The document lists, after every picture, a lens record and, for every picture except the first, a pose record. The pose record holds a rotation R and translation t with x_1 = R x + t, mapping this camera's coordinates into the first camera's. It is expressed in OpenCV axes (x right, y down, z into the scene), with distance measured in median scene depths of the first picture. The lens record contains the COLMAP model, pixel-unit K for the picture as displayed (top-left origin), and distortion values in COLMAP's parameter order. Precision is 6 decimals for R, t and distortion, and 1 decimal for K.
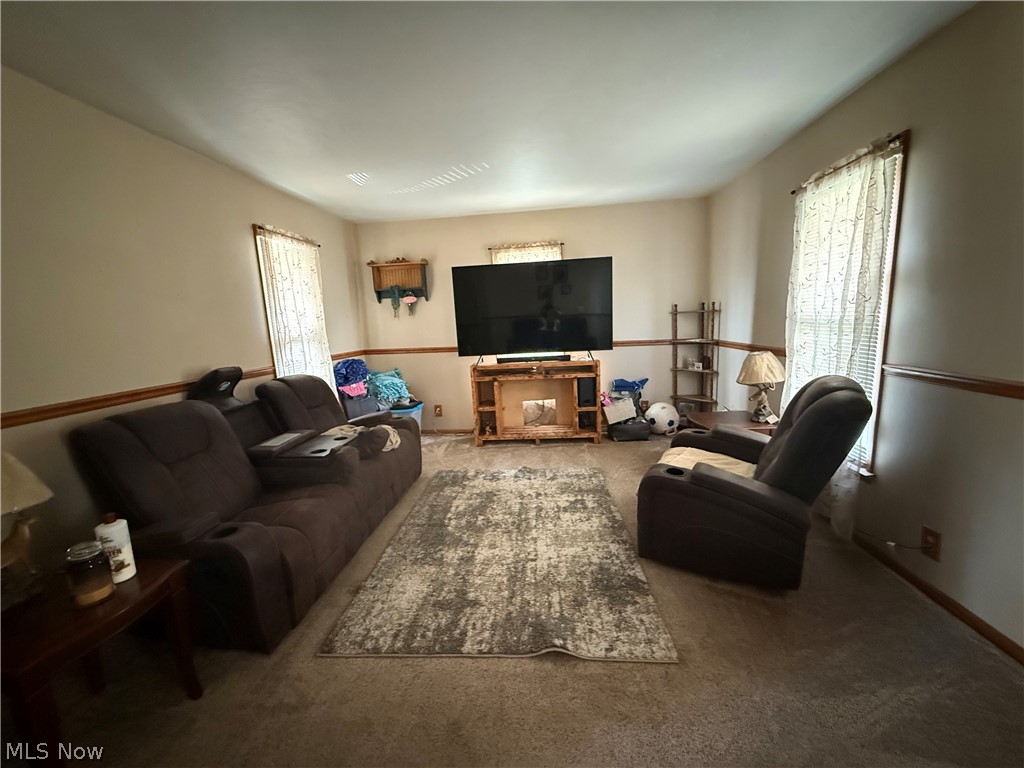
lens RADIAL K [[409.2, 0, 512.0], [0, 409.2, 384.0], [0, 0, 1]] dist [0.000694, 0.000087]
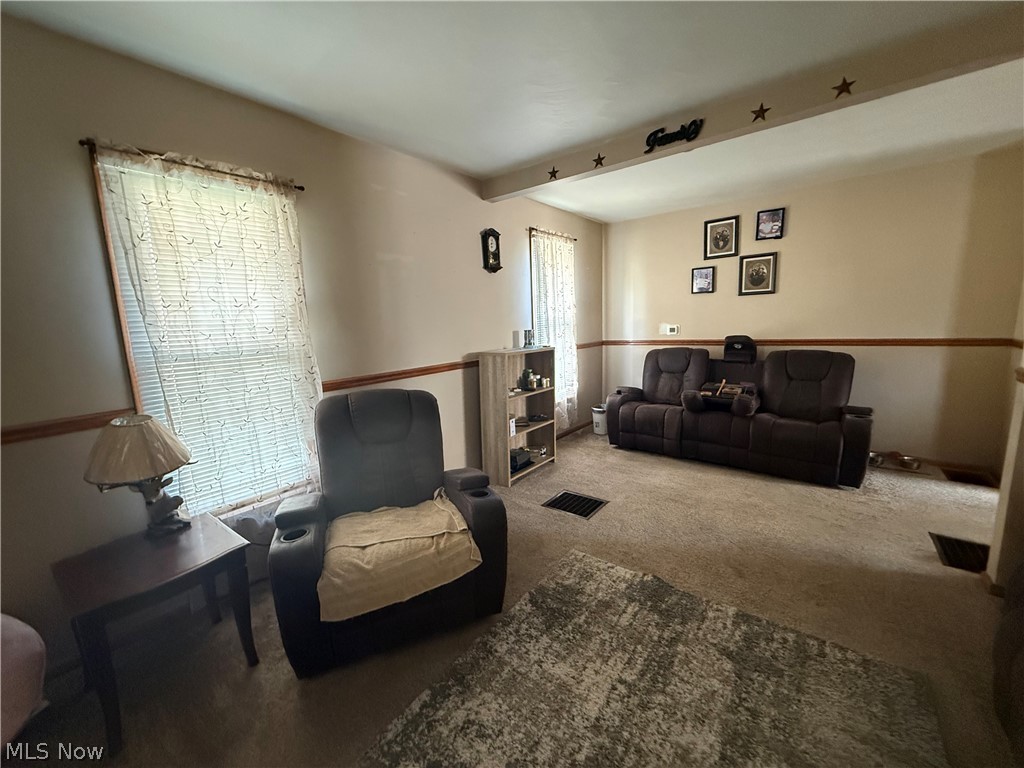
lens RADIAL K [[409.2, 0, 512.0], [0, 409.2, 384.0], [0, 0, 1]] dist [0.000694, 0.000087]
pose [[-0.833891, -0.003806, 0.551916, -0.168139], [0.167484, 0.951079, 0.259610, -0.236372], [-0.525904, 0.308923, -0.792459, 1.518219]]
